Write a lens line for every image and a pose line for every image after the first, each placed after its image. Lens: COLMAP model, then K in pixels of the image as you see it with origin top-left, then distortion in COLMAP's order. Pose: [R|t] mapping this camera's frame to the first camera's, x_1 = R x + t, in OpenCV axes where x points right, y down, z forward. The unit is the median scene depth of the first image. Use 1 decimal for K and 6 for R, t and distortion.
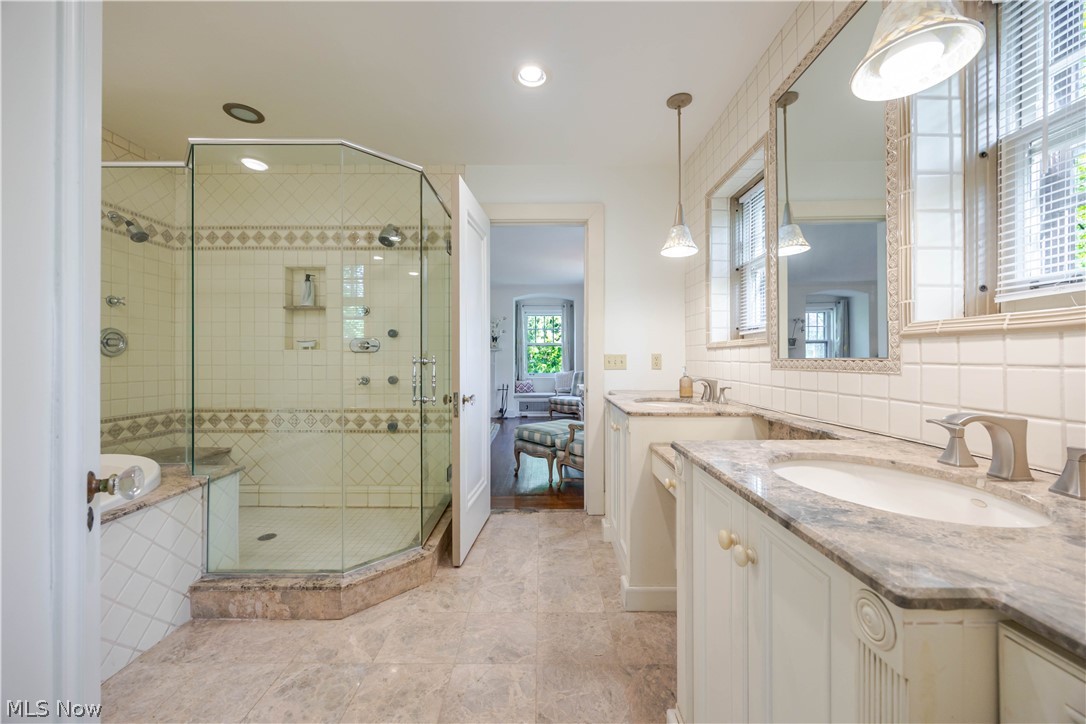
lens RADIAL K [[412.6, 0, 540.6], [0, 412.6, 359.8], [0, 0, 1]] dist [0.000274, -0.000138]
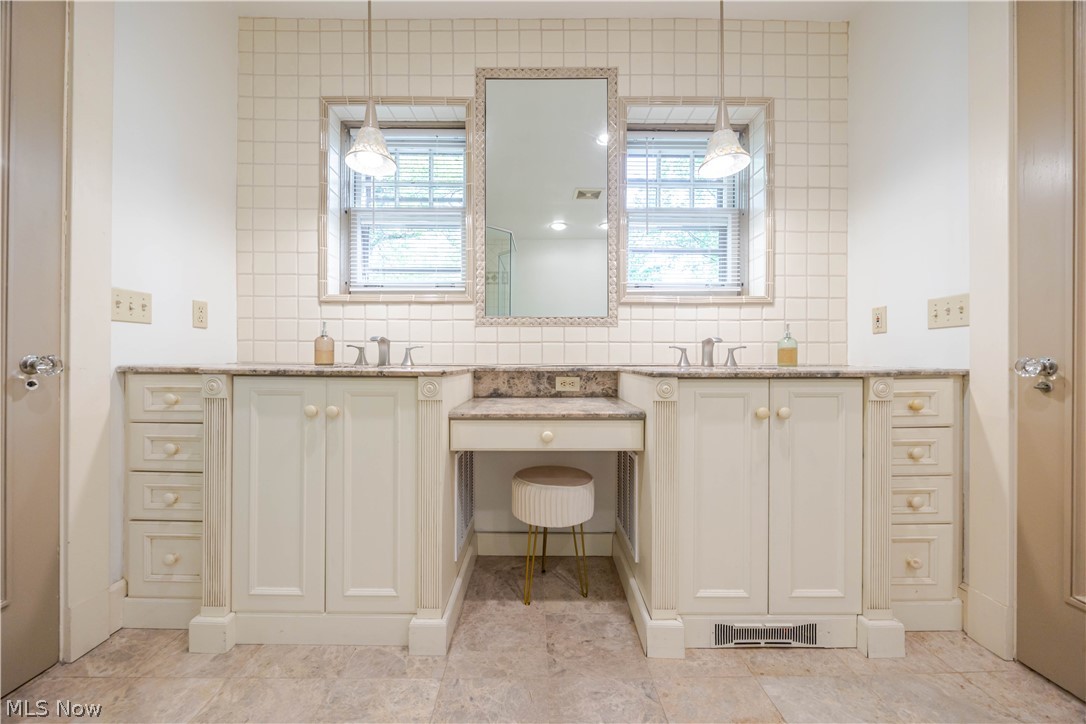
lens RADIAL K [[412.6, 0, 540.7], [0, 412.6, 358.9], [0, 0, 1]] dist [0.000274, -0.000138]
pose [[-0.014822, 0.003969, 0.999882, -0.504069], [-0.000788, 0.999992, -0.003981, 0.112068], [-0.999890, -0.000847, -0.014819, 0.862787]]
